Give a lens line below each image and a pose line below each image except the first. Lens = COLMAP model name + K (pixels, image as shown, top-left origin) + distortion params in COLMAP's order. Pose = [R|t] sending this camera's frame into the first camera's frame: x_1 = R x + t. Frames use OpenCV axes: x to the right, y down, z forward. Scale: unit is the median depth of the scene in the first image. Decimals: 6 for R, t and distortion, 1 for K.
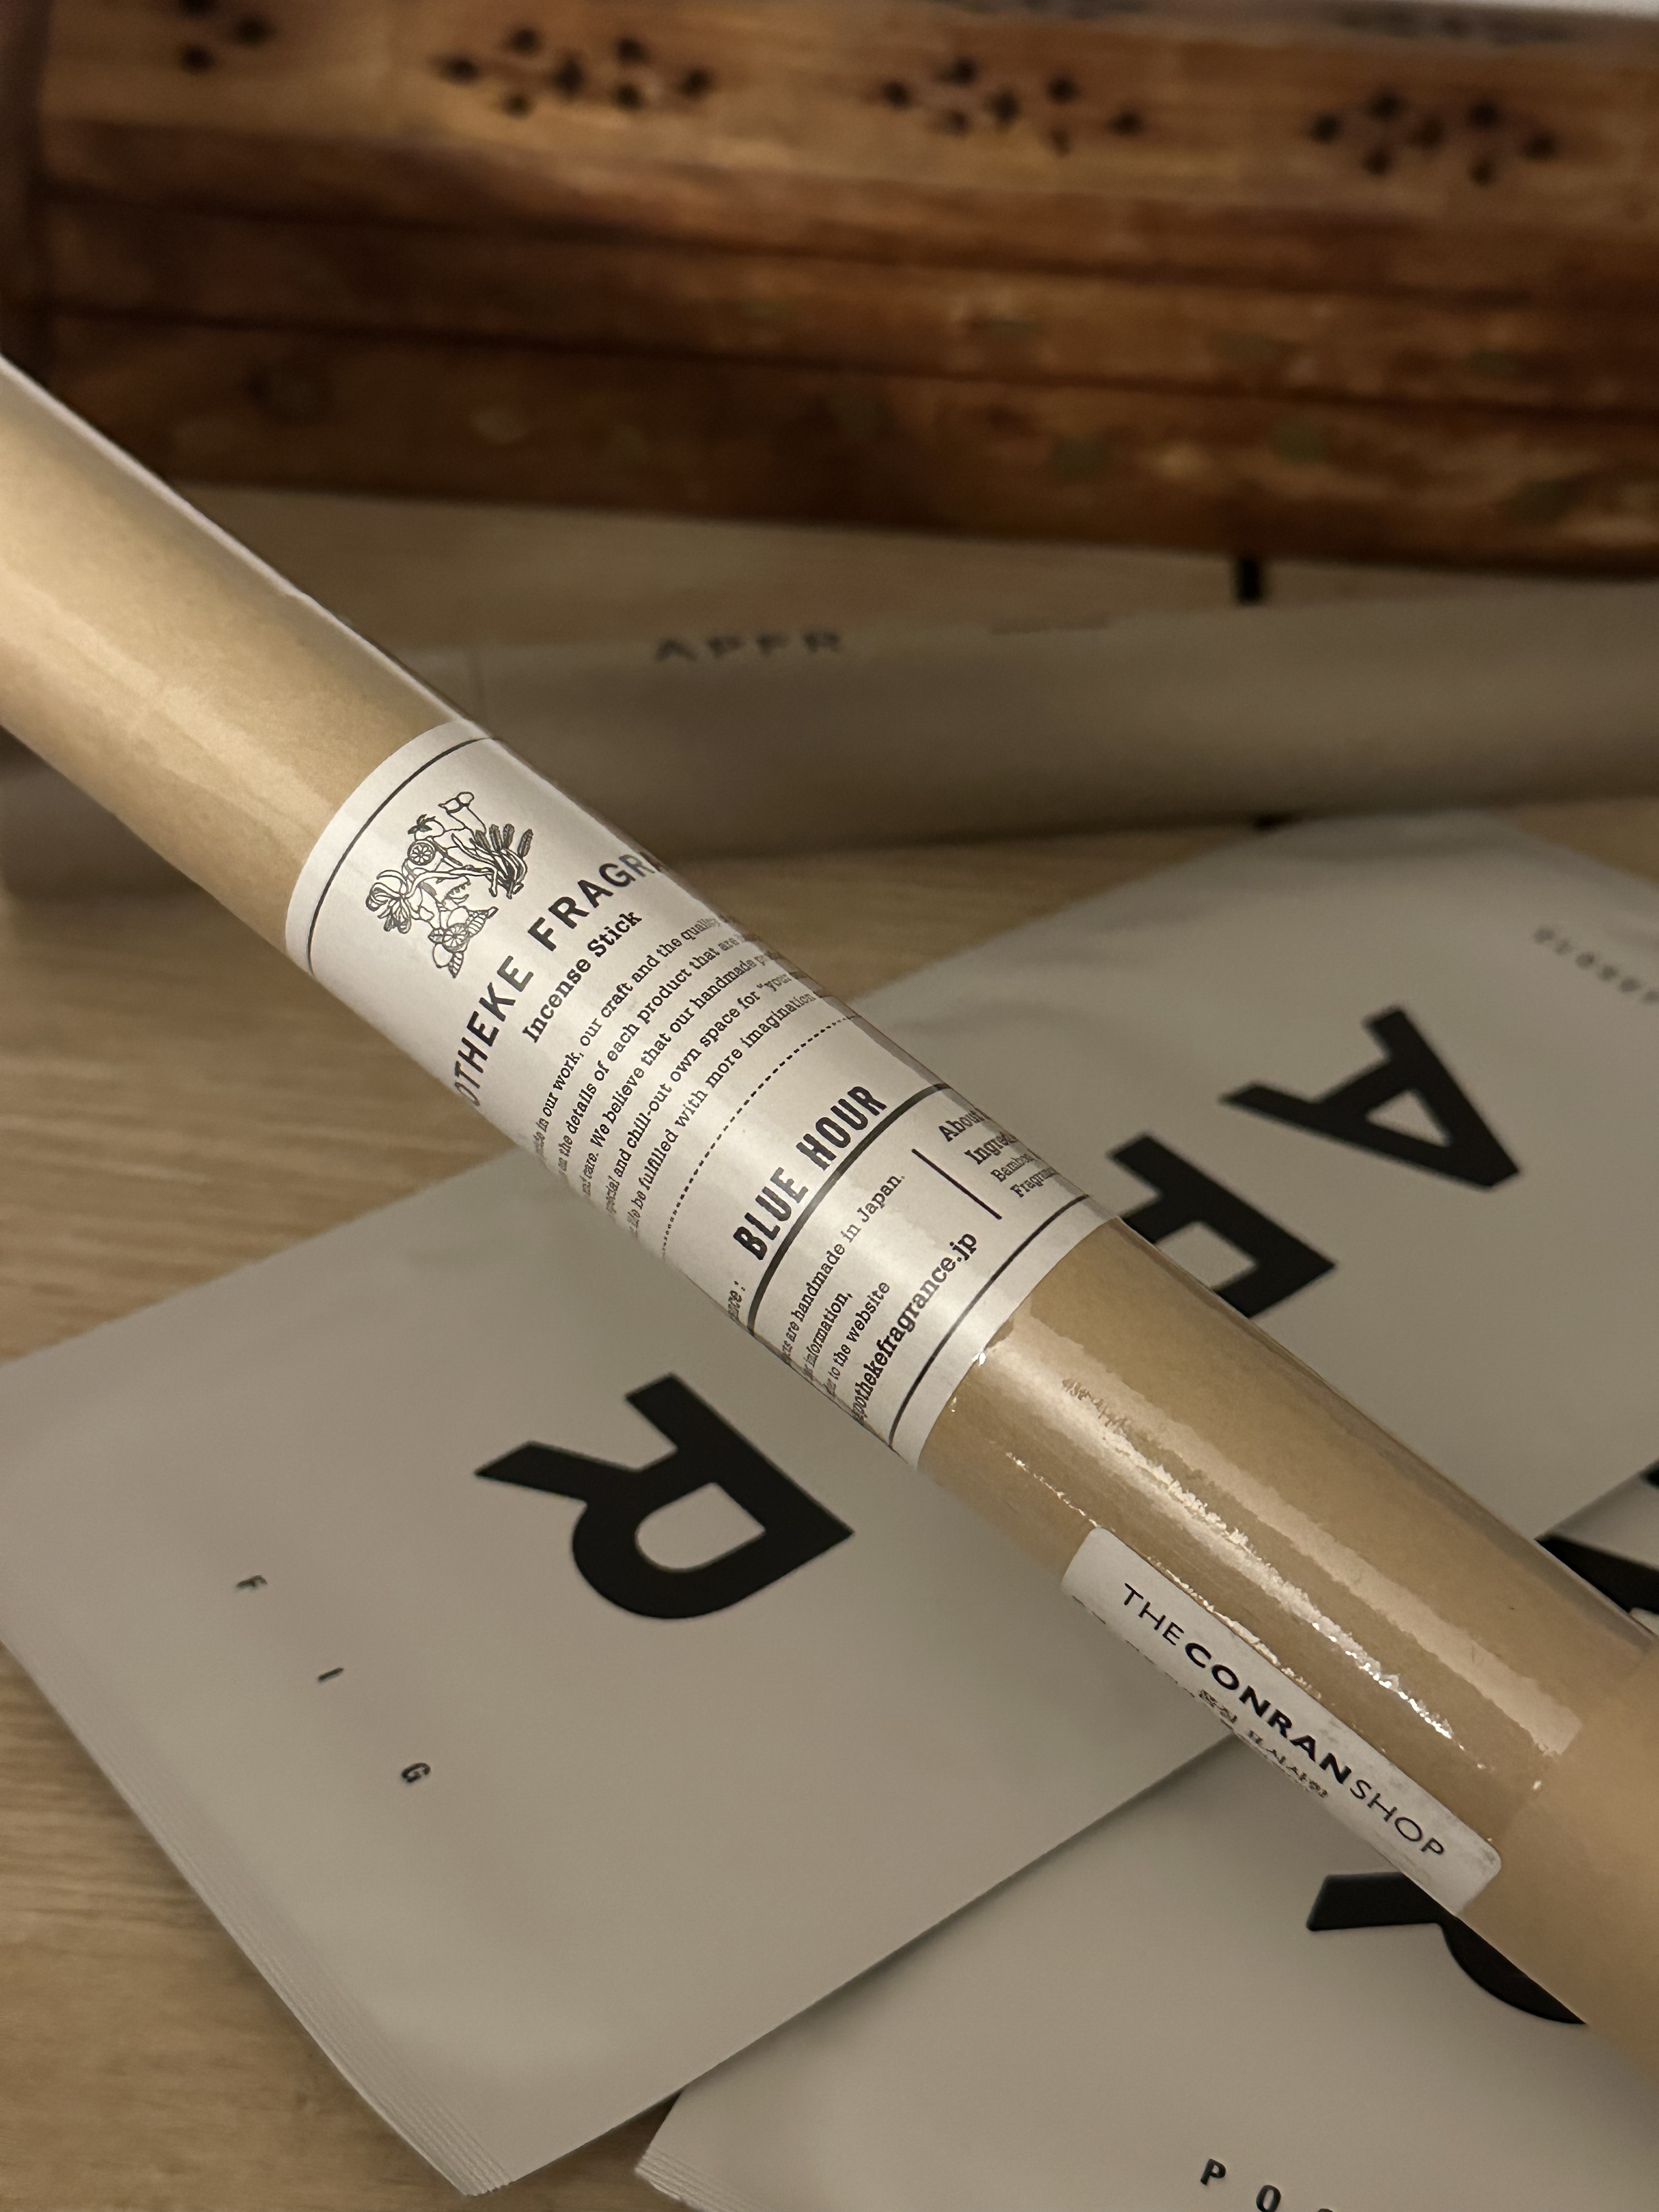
lens RADIAL K [[2815.3, 0, 829.5], [0, 2815.3, 1106.0], [0, 0, 1]] dist [0.034840, -0.002349]
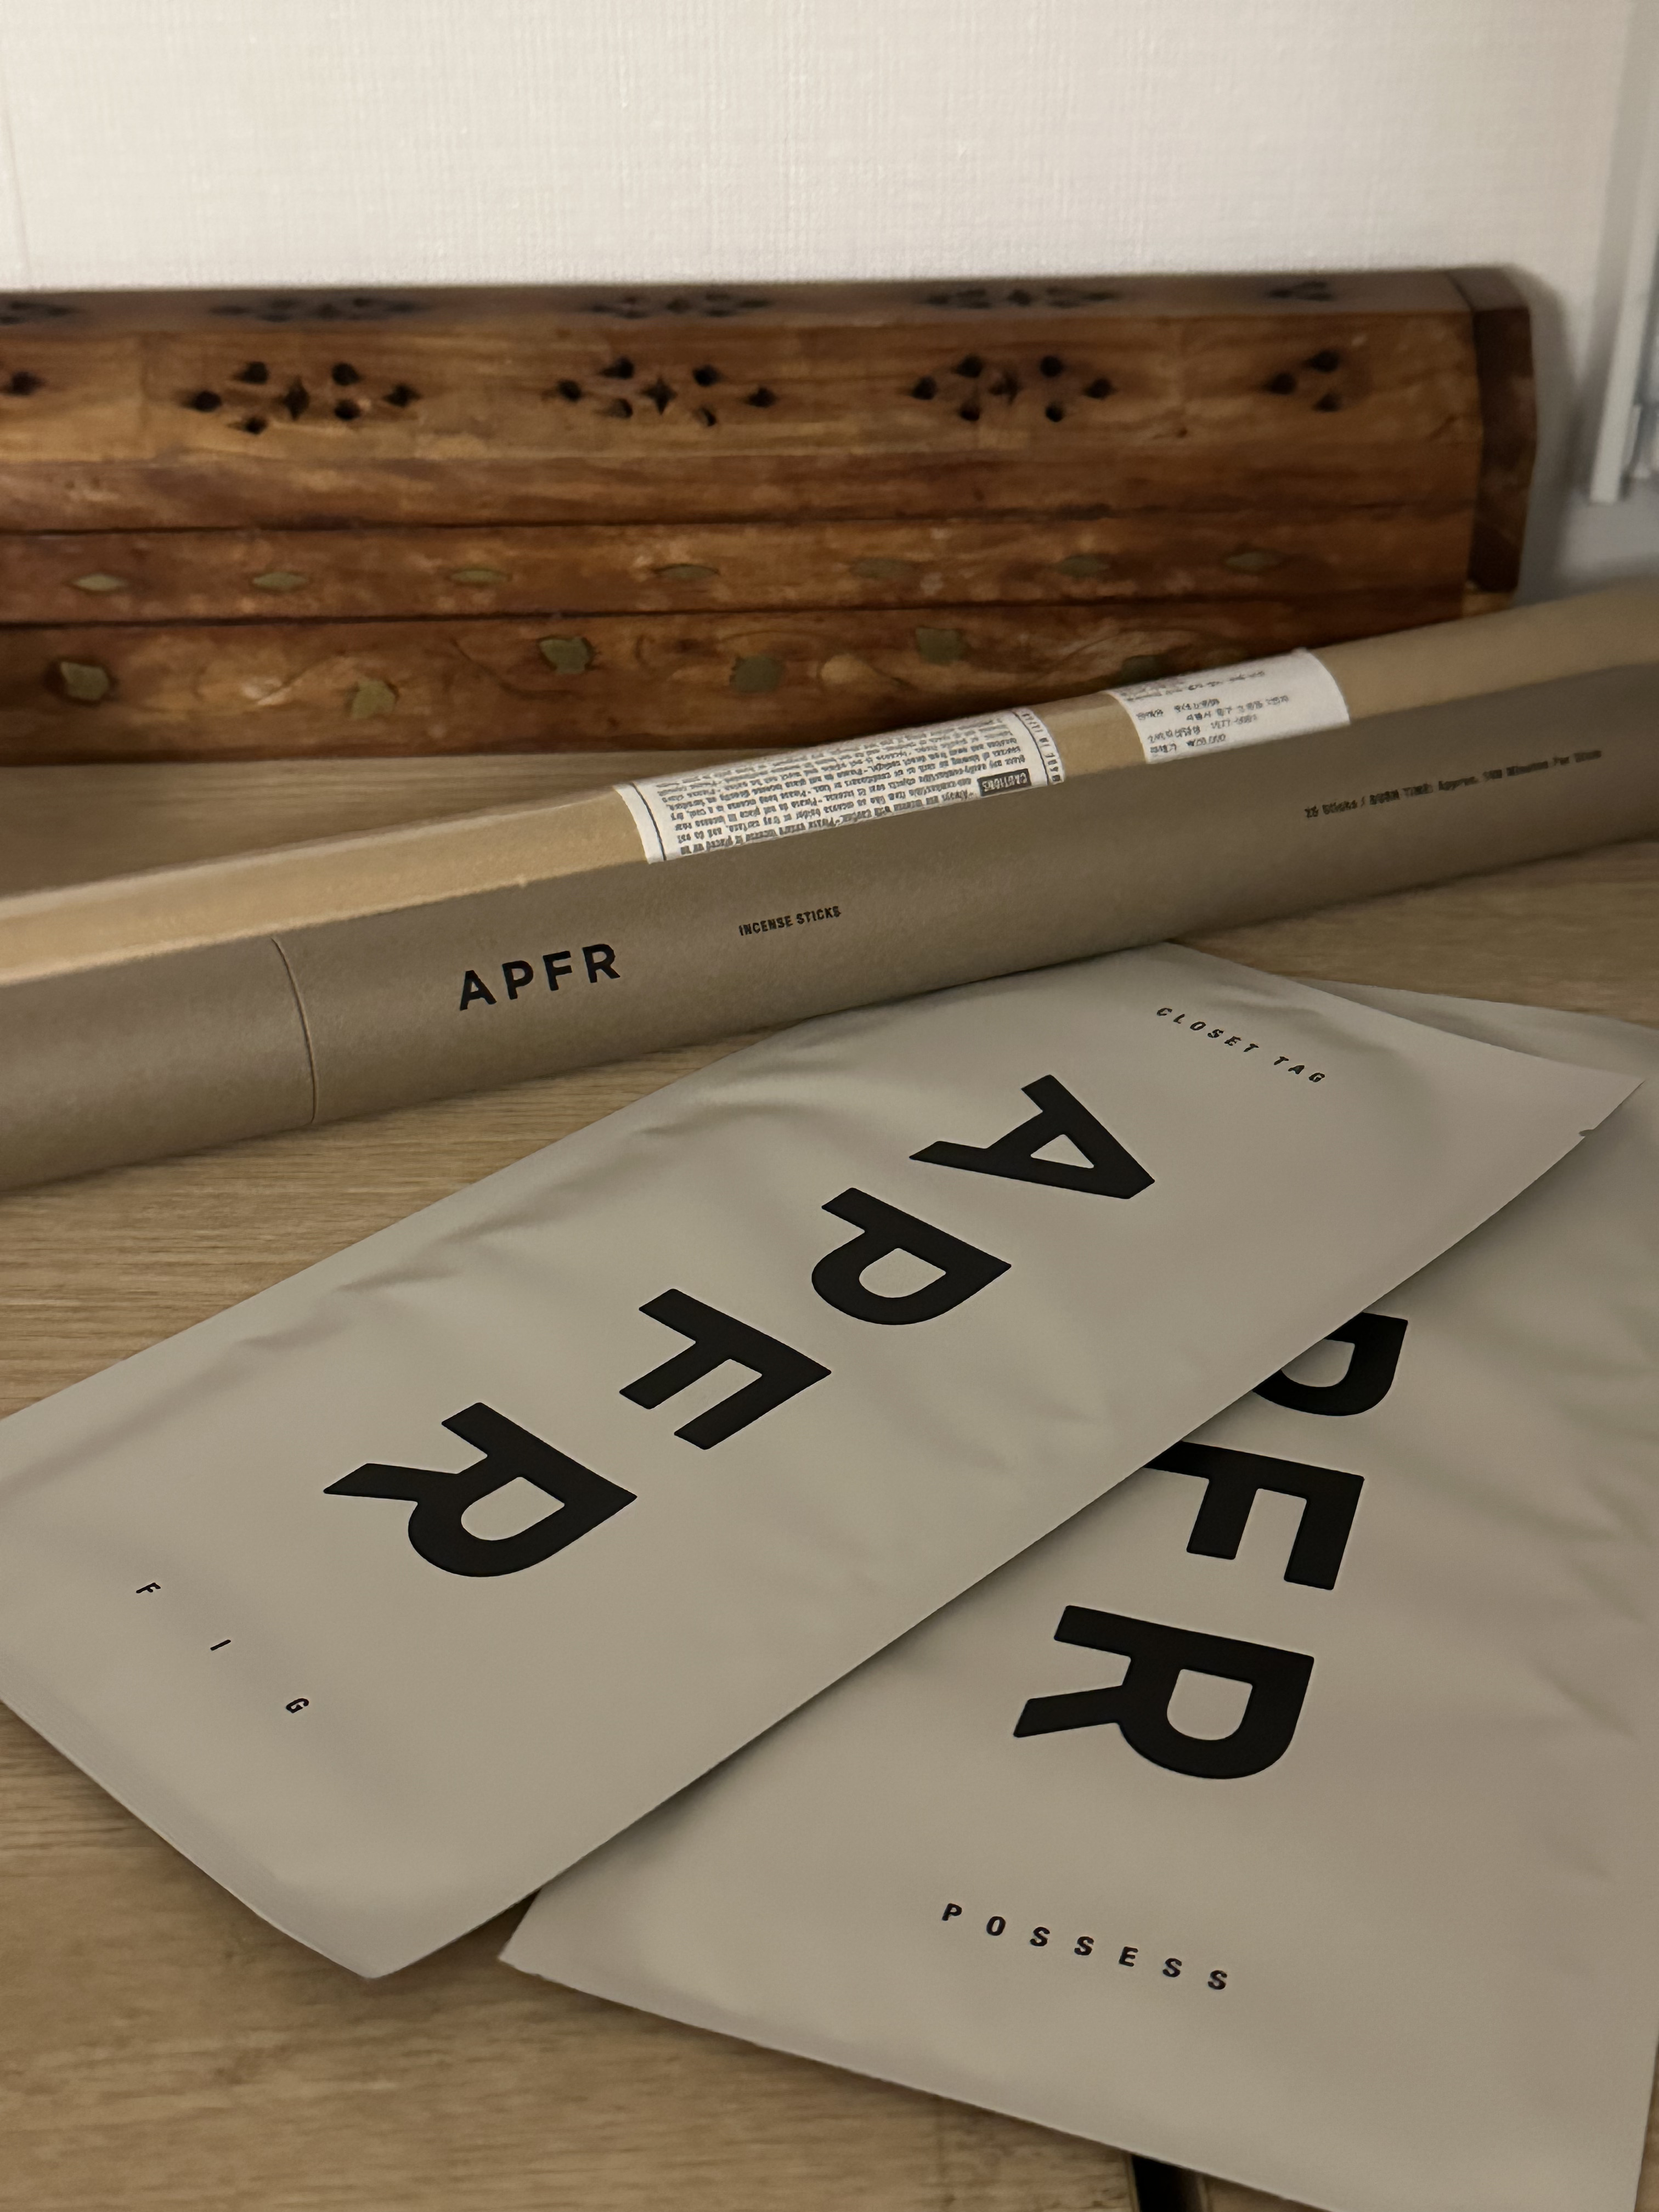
lens RADIAL K [[2958.5, 0, 829.5], [0, 2958.5, 1106.0], [0, 0, 1]] dist [0.232343, -0.954000]
pose [[0.992455, -0.101568, 0.068682, 0.015211], [0.108909, 0.987575, -0.113286, 0.101932], [-0.056323, 0.119911, 0.991186, -0.239485]]
